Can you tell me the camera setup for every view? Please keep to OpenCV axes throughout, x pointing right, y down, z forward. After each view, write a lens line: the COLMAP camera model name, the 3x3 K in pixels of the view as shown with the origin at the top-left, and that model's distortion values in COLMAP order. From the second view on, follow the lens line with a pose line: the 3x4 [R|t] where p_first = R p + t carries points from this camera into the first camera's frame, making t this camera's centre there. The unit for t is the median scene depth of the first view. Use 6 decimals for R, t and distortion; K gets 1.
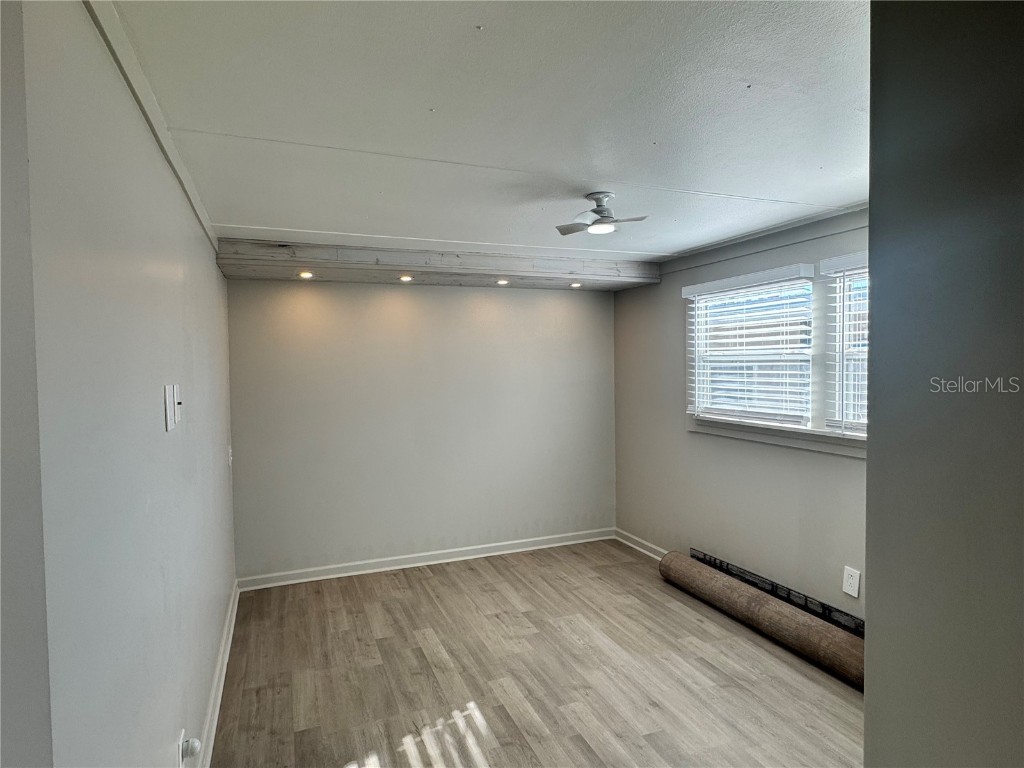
lens RADIAL K [[599.3, 0, 512.5], [0, 599.3, 385.2], [0, 0, 1]] dist [0.000441, -0.000025]
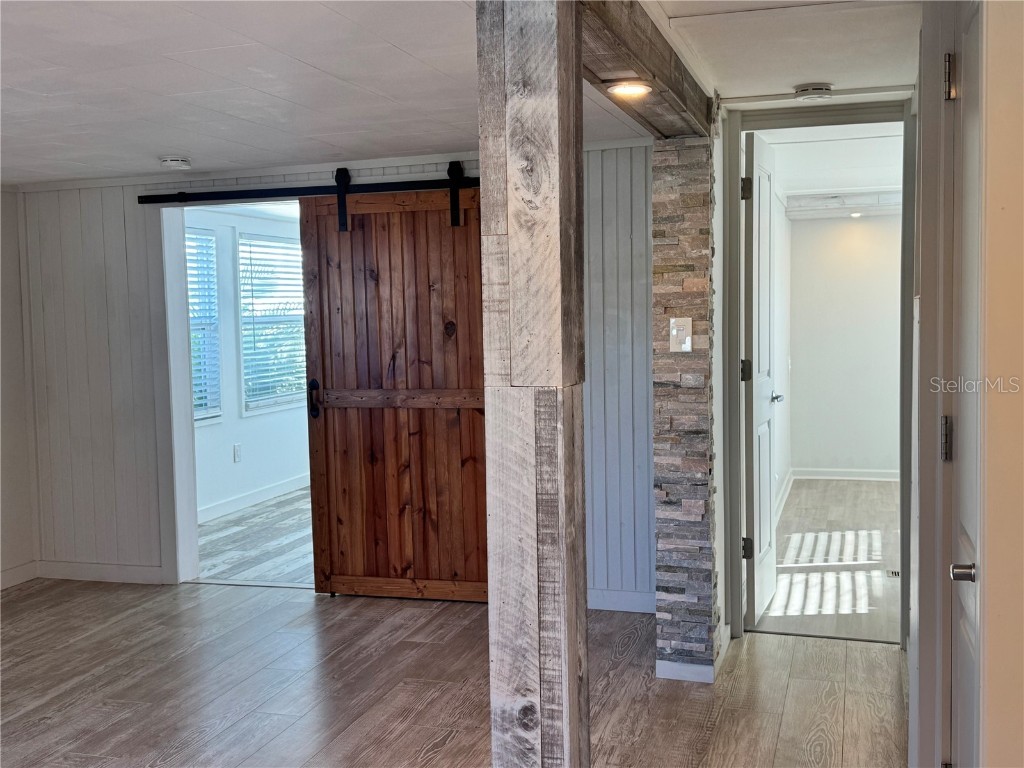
lens RADIAL K [[1094.9, 0, 504.8], [0, 1094.9, 378.4], [0, 0, 1]] dist [0.077718, 0.000000]
pose [[0.764278, 0.047248, -0.643154, 0.585128], [-0.021897, 0.998639, 0.047343, 0.054801], [0.644515, -0.022100, 0.764272, -1.204263]]
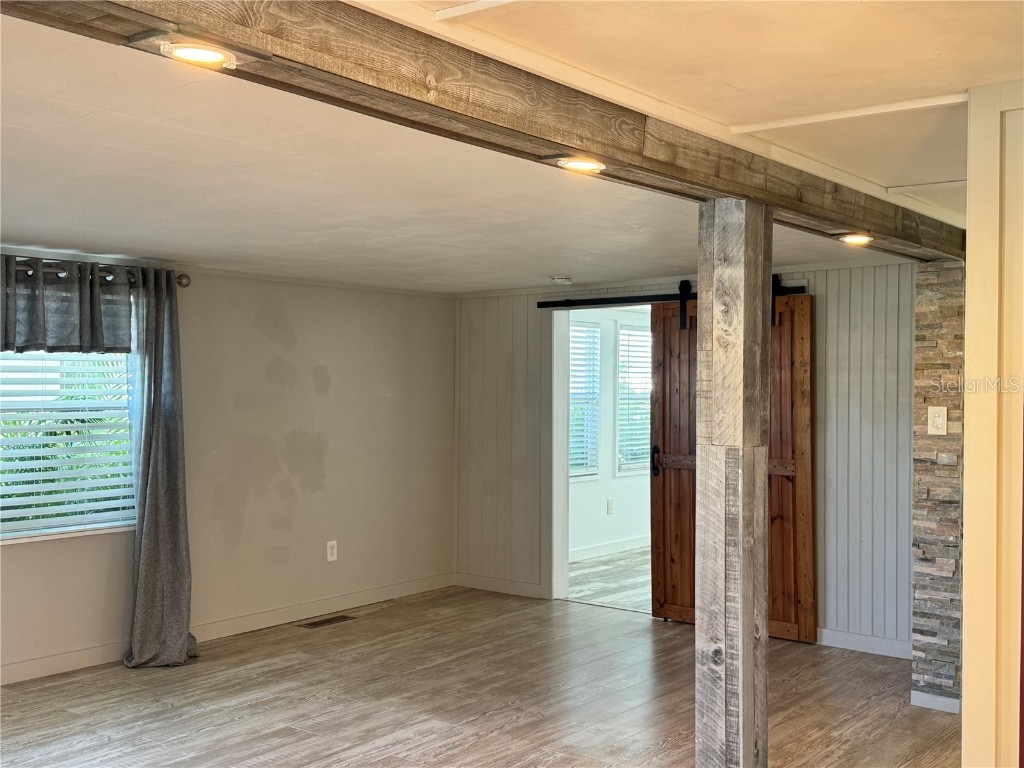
lens RADIAL K [[1094.9, 0, 513.2], [0, 1094.9, 380.9], [0, 0, 1]] dist [0.077718, 0.000000]
pose [[0.481276, 0.020962, -0.876318, 1.374099], [-0.054456, 0.998498, -0.006023, 0.037946], [0.874876, 0.050620, 0.481695, -1.536469]]
